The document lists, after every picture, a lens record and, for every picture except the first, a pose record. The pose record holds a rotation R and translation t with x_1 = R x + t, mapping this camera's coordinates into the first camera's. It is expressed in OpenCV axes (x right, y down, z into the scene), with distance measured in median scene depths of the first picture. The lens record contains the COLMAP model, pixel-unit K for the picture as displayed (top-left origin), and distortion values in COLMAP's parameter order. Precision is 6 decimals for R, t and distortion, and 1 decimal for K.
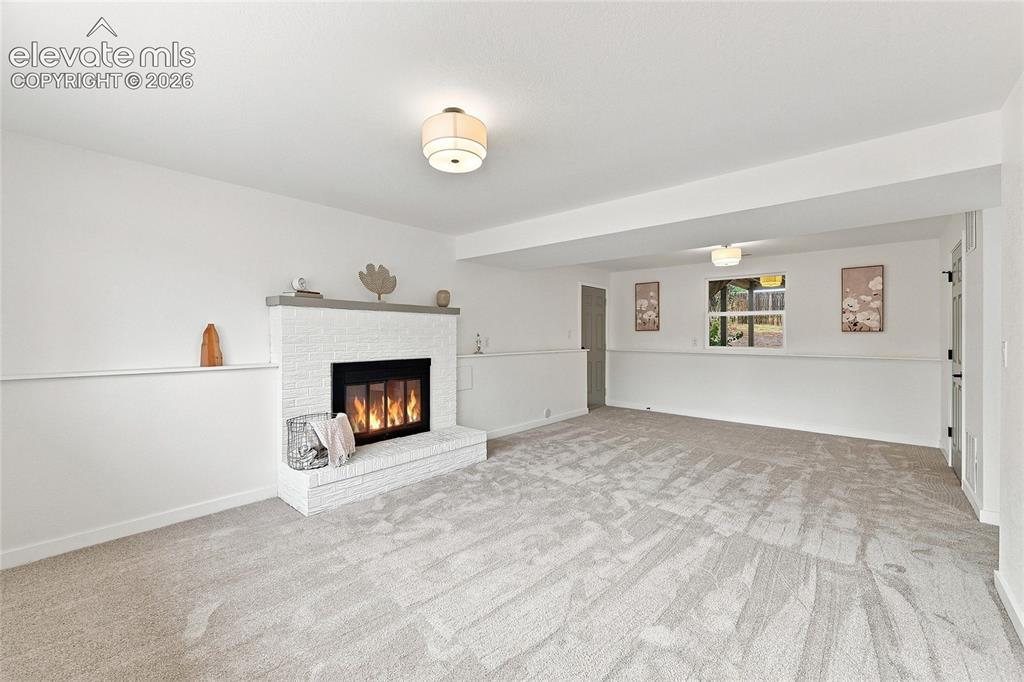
lens RADIAL K [[418.8, 0, 511.7], [0, 418.8, 334.9], [0, 0, 1]] dist [-0.001892, -0.000492]
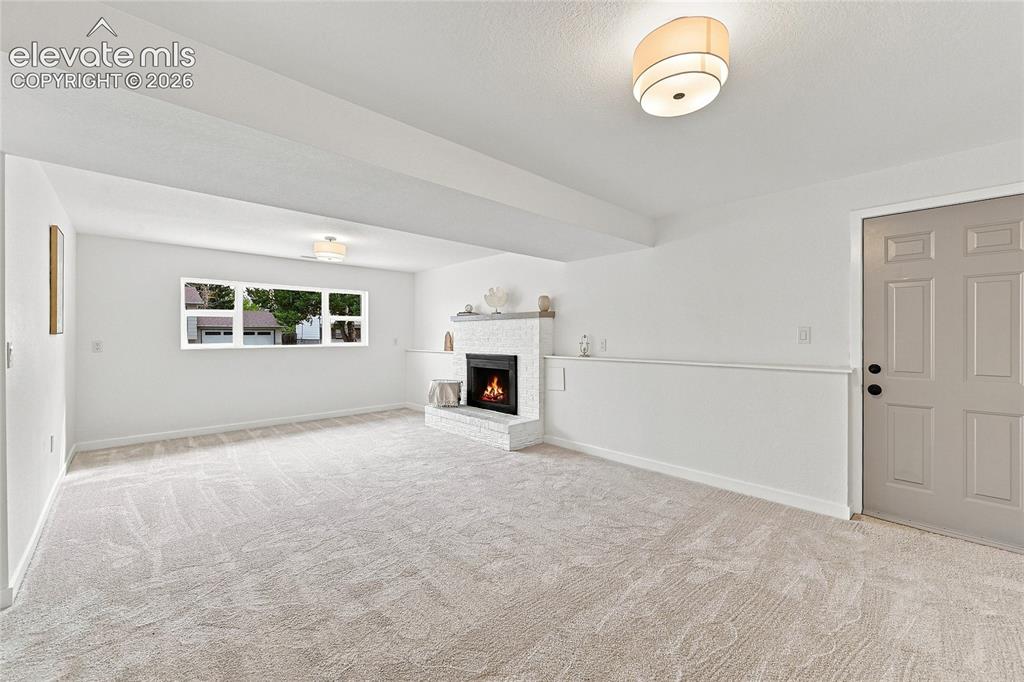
lens RADIAL K [[418.8, 0, 511.8], [0, 418.8, 339.6], [0, 0, 1]] dist [-0.001892, -0.000492]
pose [[-0.070090, 0.002643, -0.997537, 1.015759], [-0.004491, 0.999986, 0.002965, 0.005849], [0.997531, 0.004688, -0.070078, 1.070078]]
